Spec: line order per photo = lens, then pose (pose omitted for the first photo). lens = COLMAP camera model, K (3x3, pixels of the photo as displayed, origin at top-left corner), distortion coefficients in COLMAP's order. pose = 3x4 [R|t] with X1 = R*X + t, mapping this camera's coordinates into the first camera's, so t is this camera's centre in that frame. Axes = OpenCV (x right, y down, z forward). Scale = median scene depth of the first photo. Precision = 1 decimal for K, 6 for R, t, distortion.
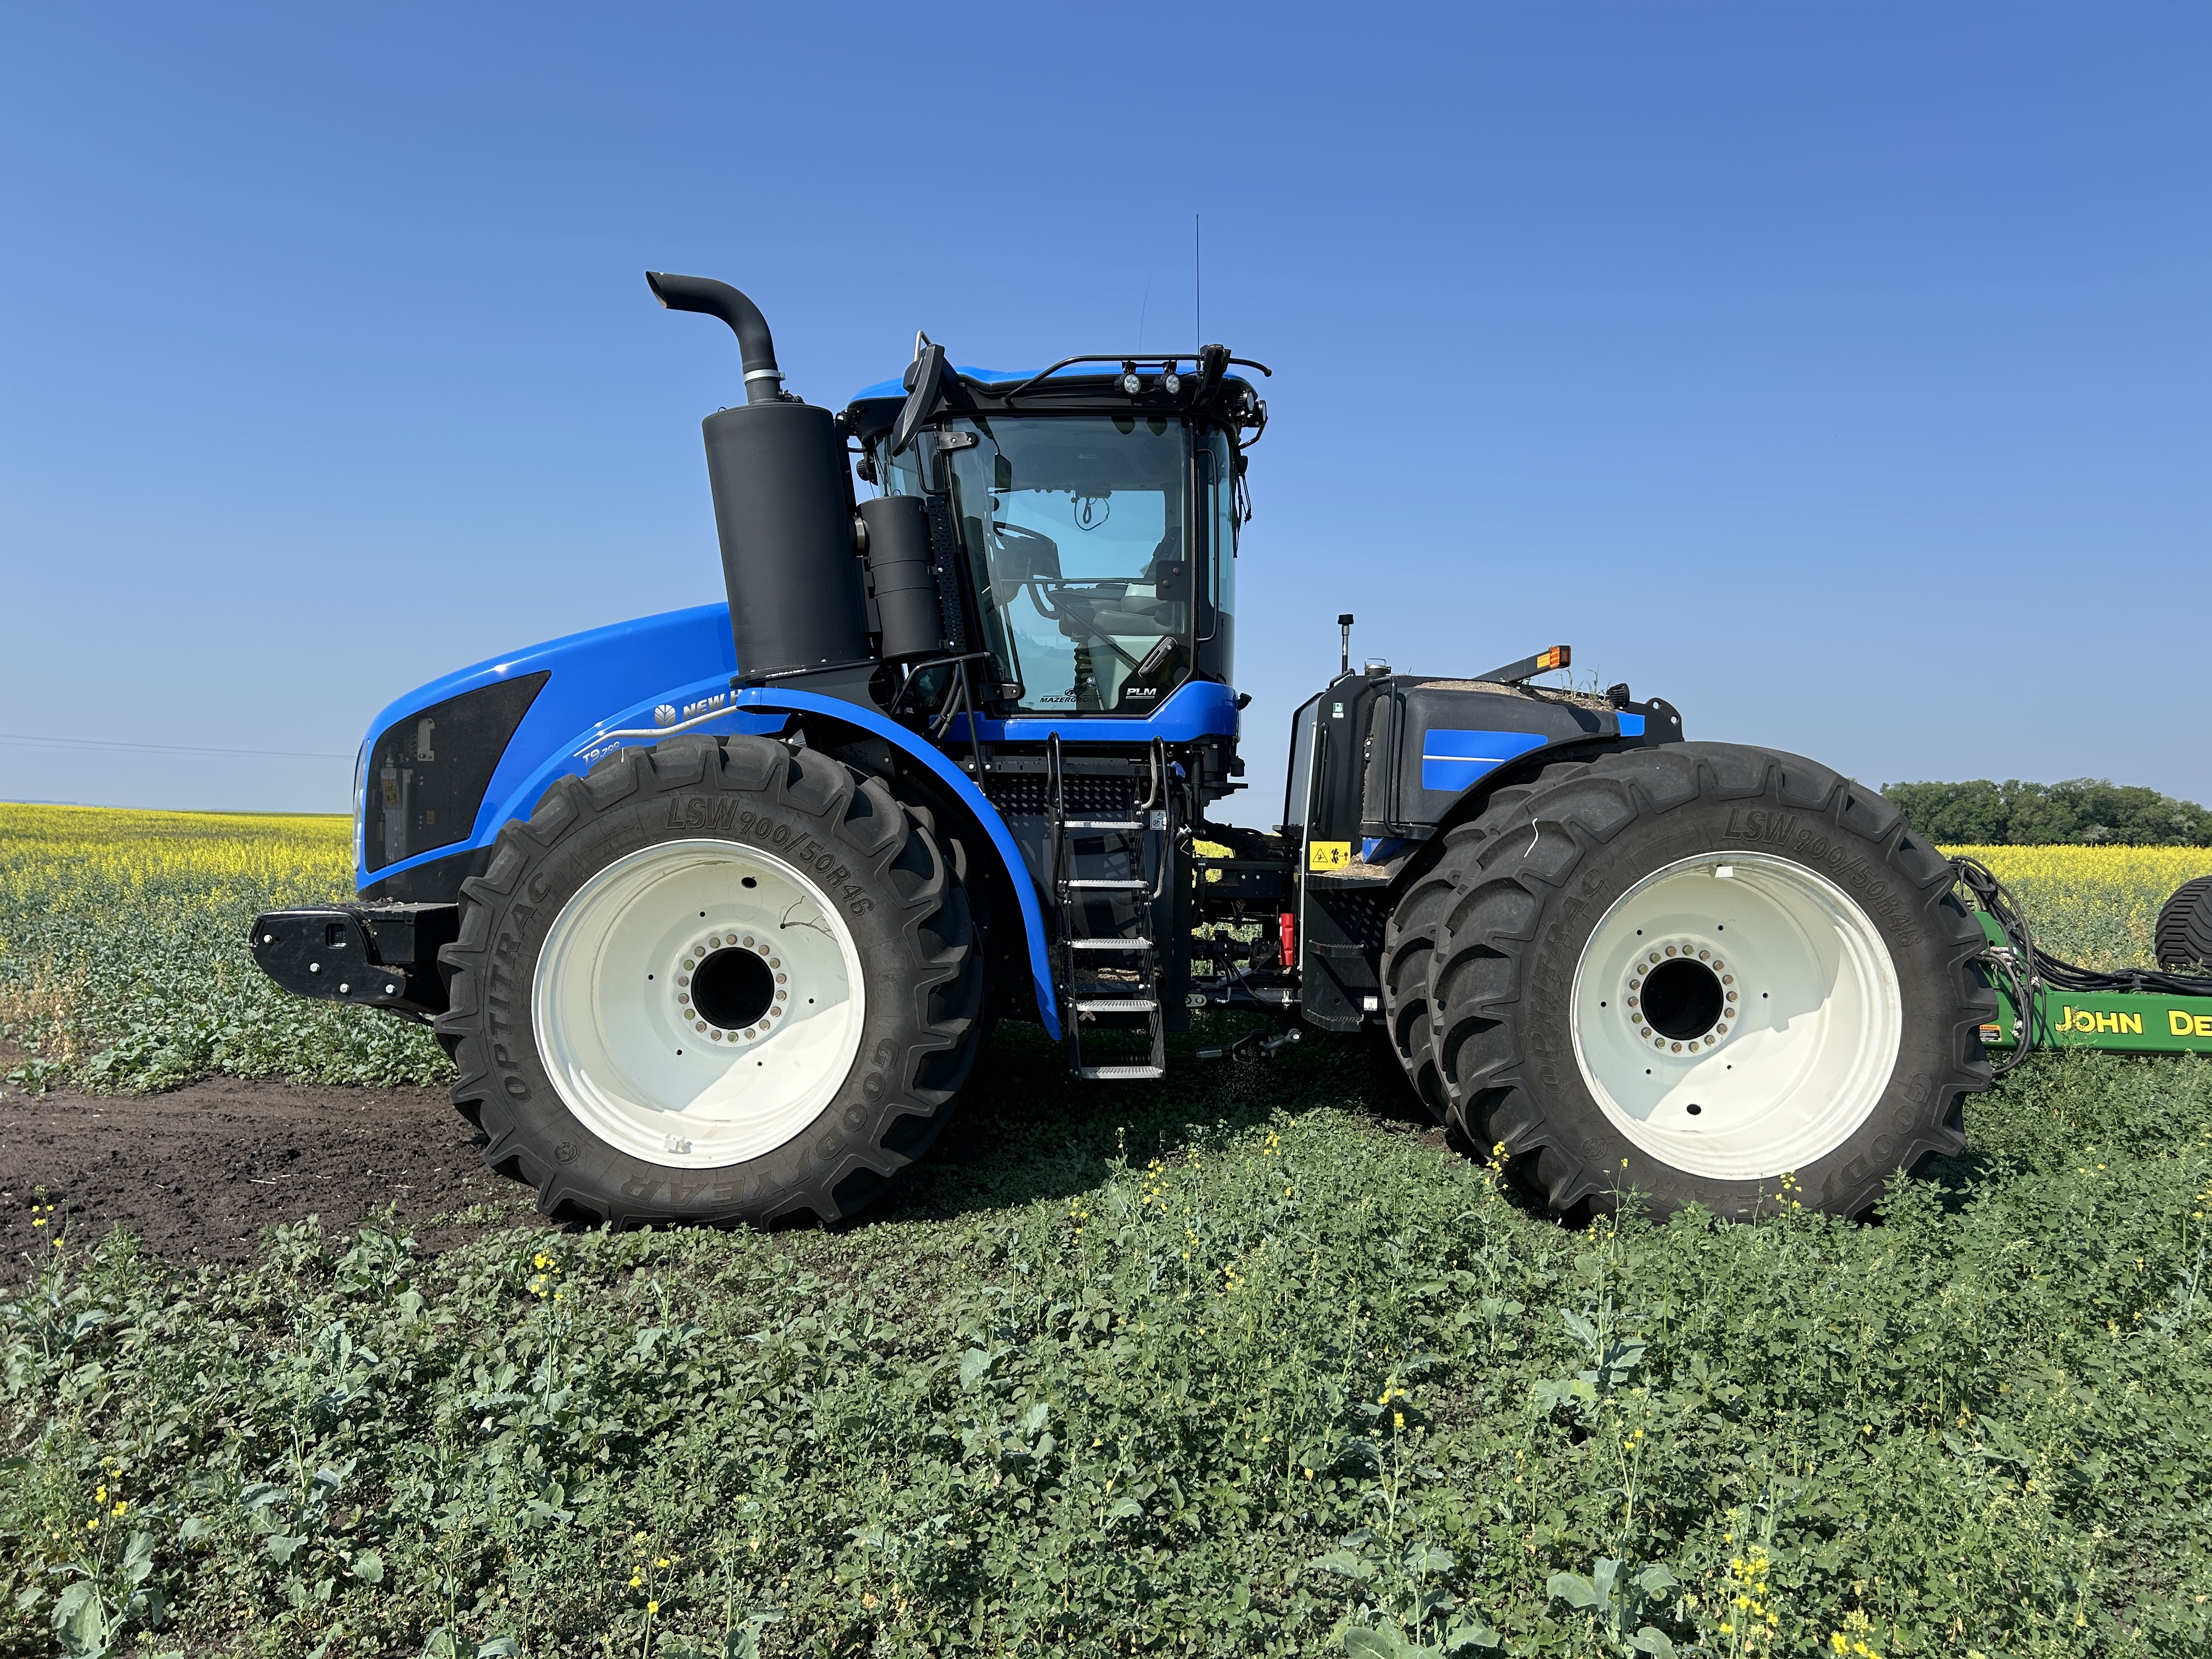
lens RADIAL K [[1569.5, 0, 1111.6], [0, 1569.5, 819.9], [0, 0, 1]] dist [0.115479, -0.152824]
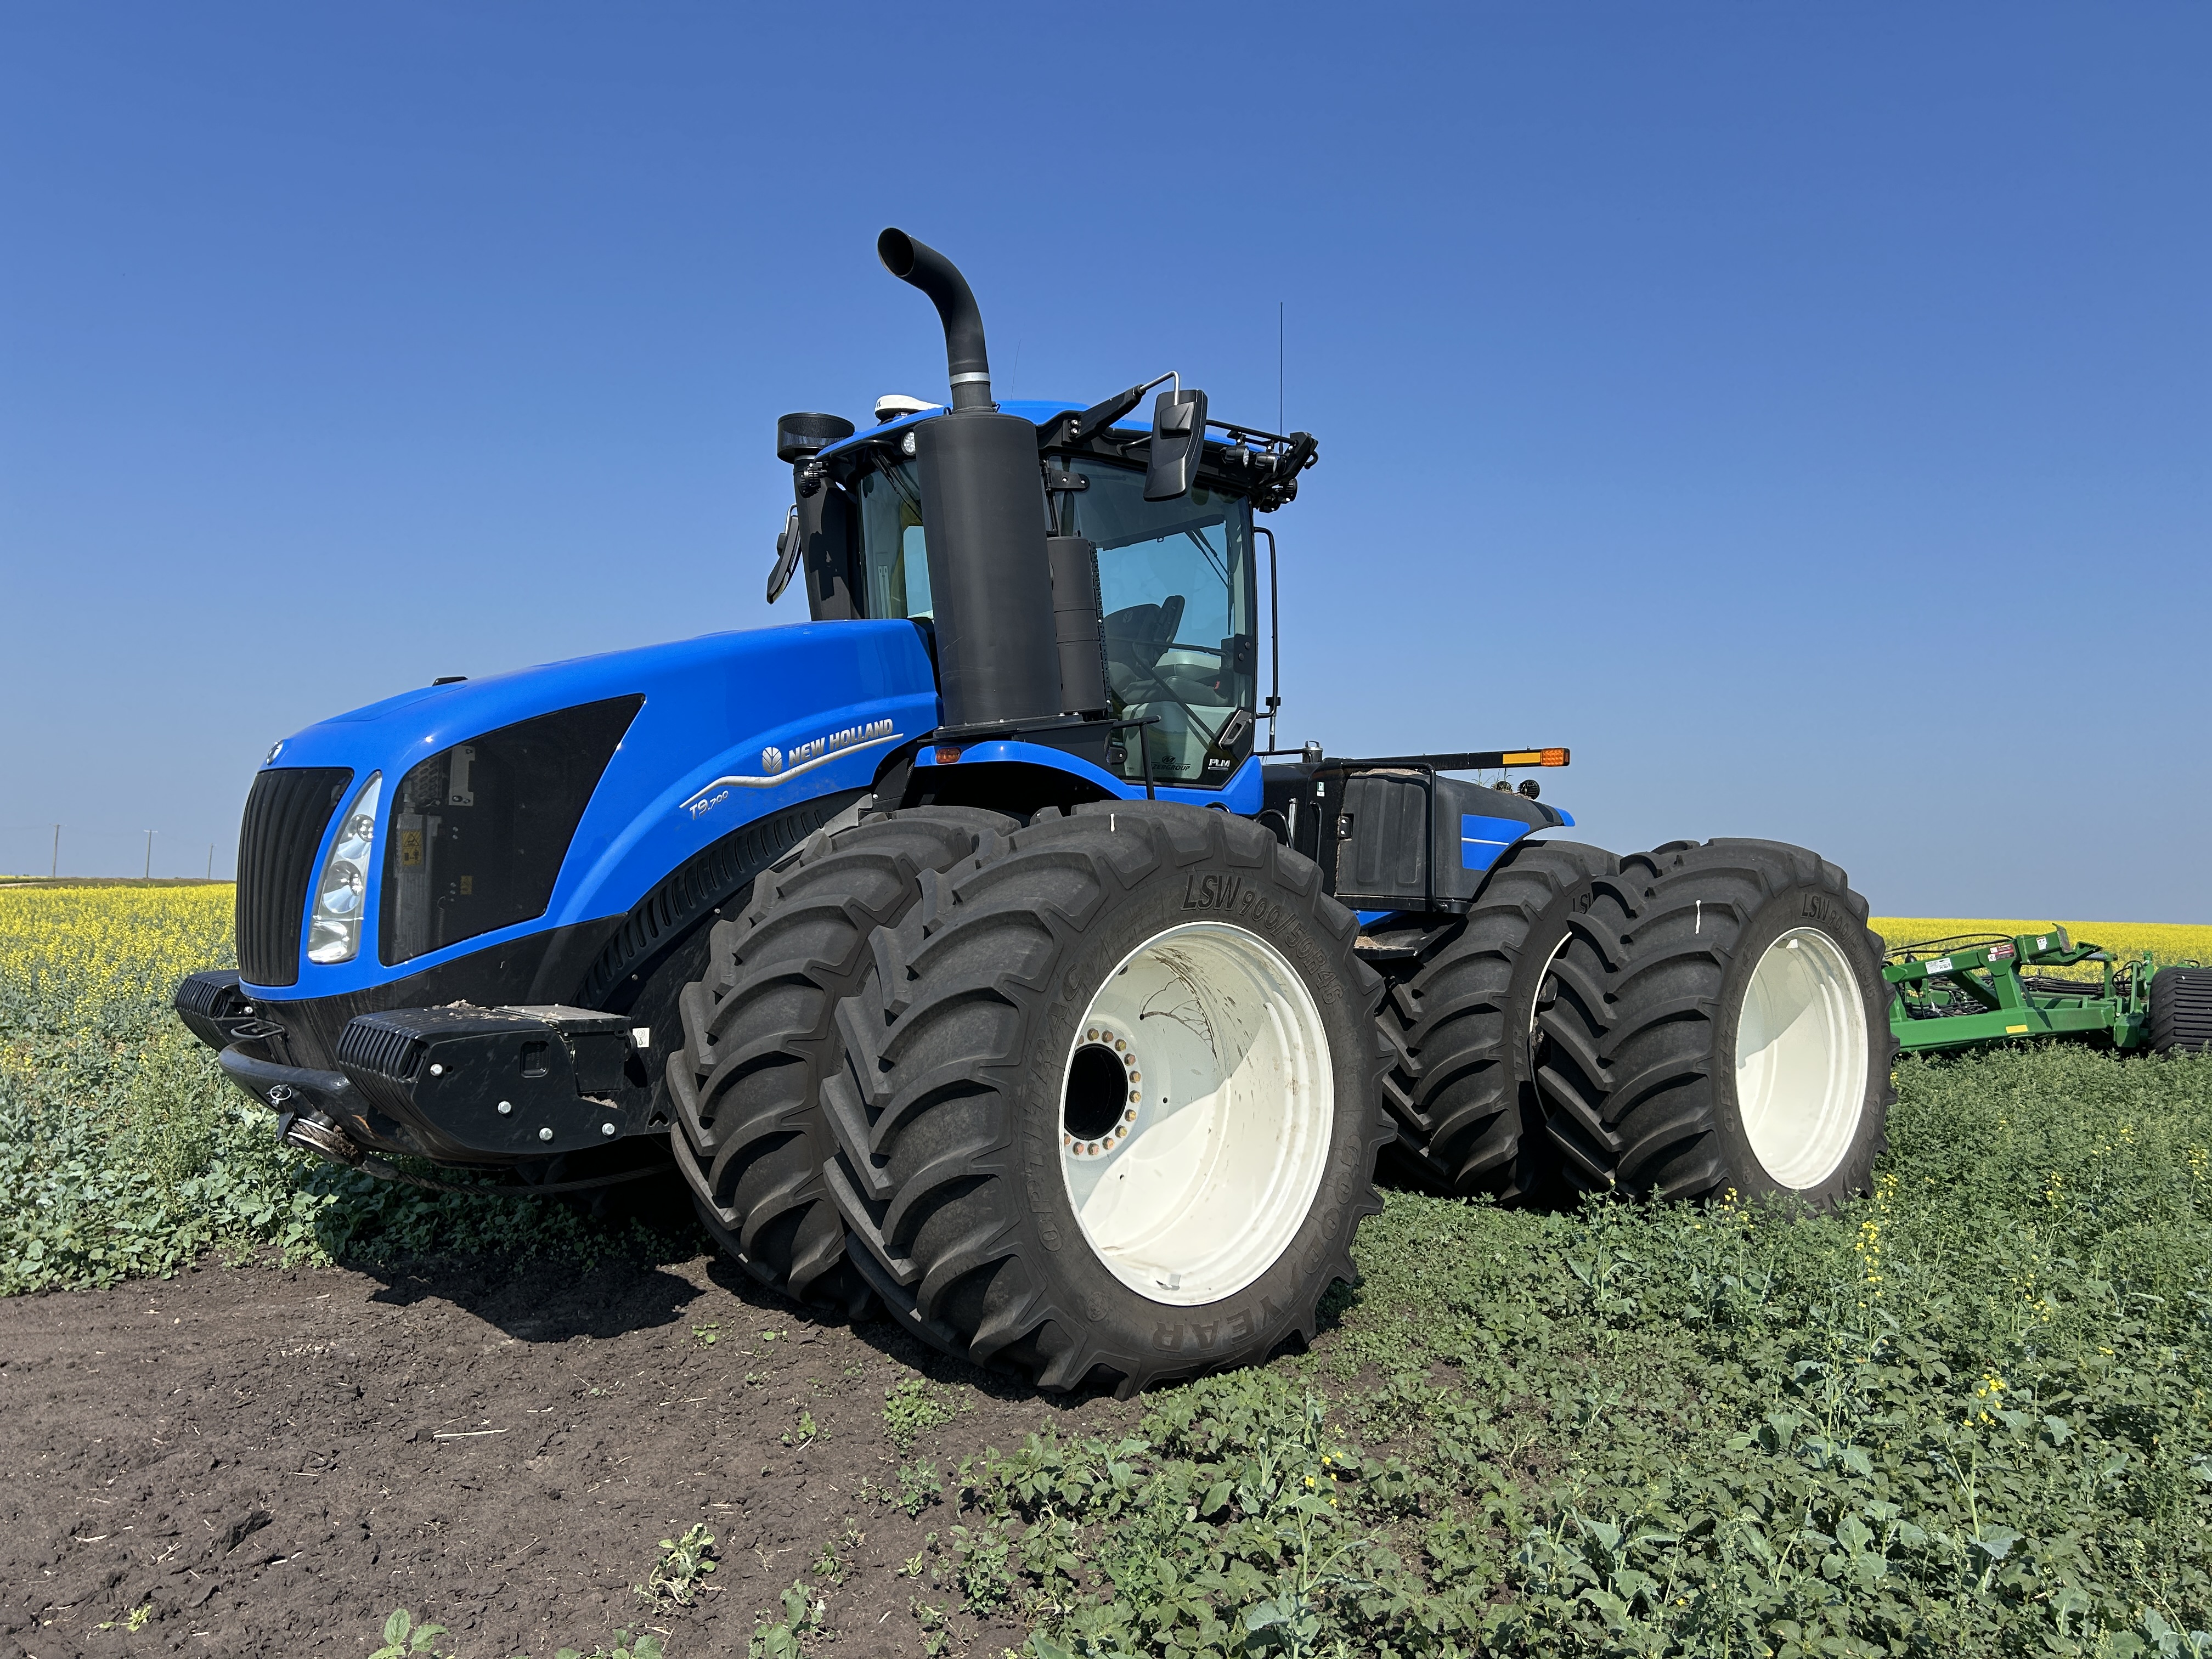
lens RADIAL K [[1569.5, 0, 1111.6], [0, 1569.5, 819.9], [0, 0, 1]] dist [0.115479, -0.152824]
pose [[0.787283, 0.033612, 0.615675, -0.764969], [-0.015326, 0.999271, -0.034957, -0.012139], [-0.616402, 0.018085, 0.787224, 0.313382]]
